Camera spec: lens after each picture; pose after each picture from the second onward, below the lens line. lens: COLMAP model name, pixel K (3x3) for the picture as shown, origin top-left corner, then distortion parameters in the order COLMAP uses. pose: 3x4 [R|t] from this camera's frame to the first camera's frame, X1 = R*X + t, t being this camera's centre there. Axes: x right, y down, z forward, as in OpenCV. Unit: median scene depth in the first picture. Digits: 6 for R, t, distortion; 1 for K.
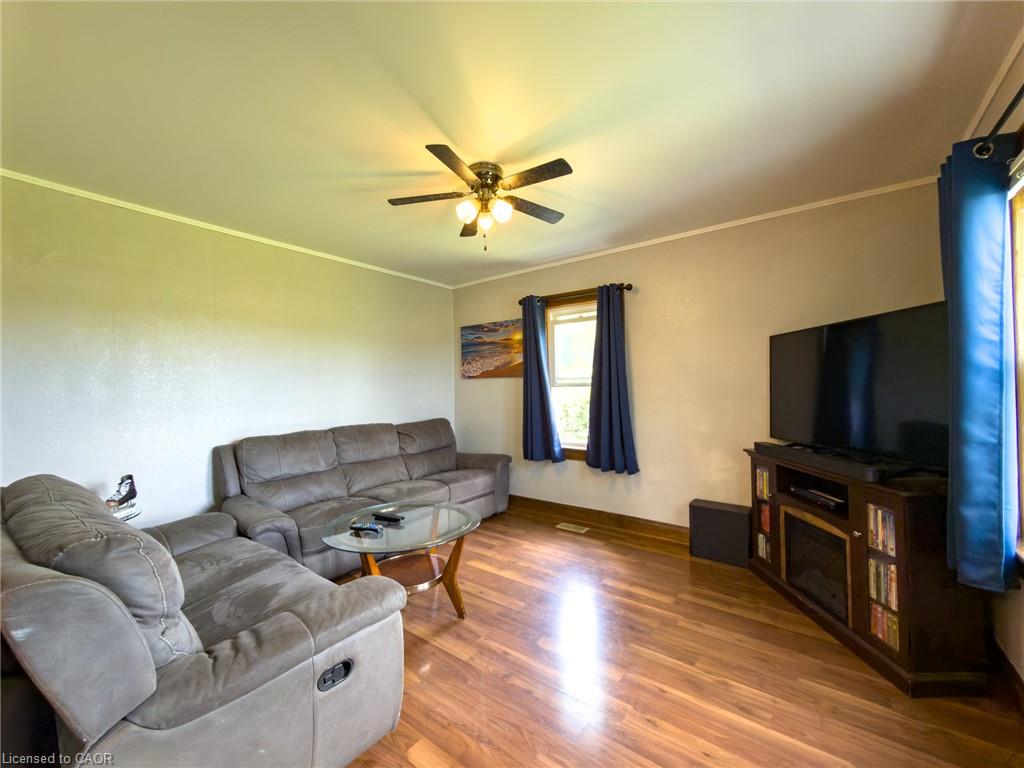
lens RADIAL K [[407.3, 0, 512.0], [0, 407.3, 384.0], [0, 0, 1]] dist [0.001319, 0.000140]
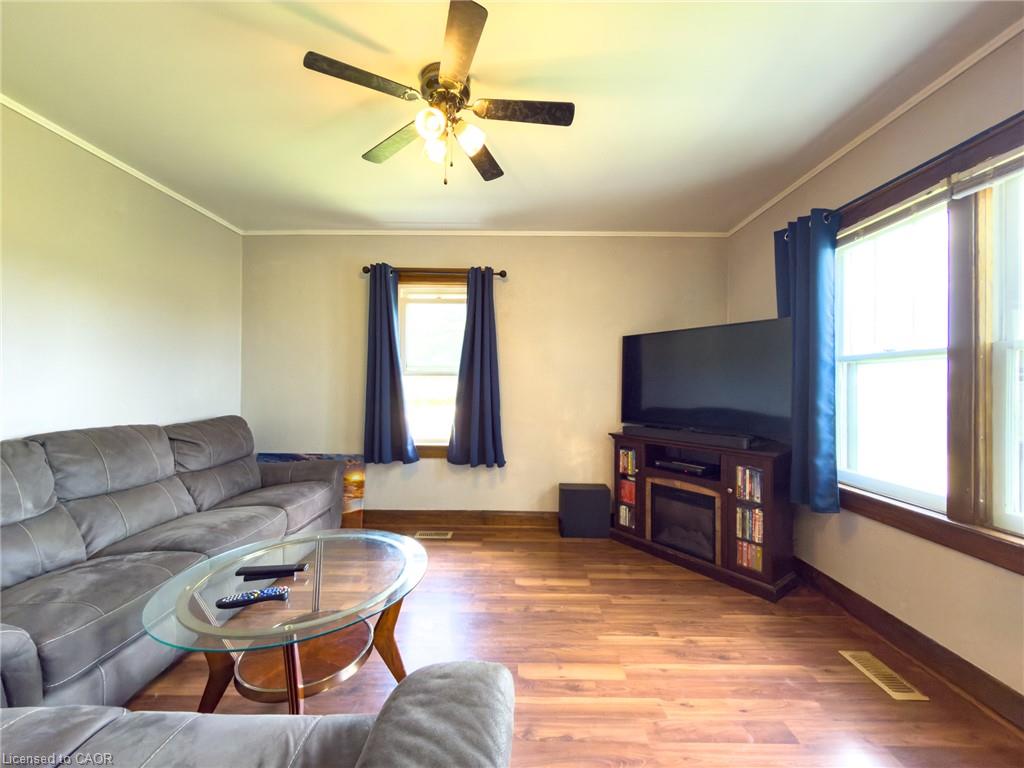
lens RADIAL K [[407.3, 0, 512.0], [0, 407.3, 384.0], [0, 0, 1]] dist [0.001319, 0.000140]
pose [[0.800683, 0.022733, 0.598656, -0.301523], [-0.024275, 0.999690, -0.005495, 0.032196], [-0.598596, -0.010132, 0.800987, 0.231740]]
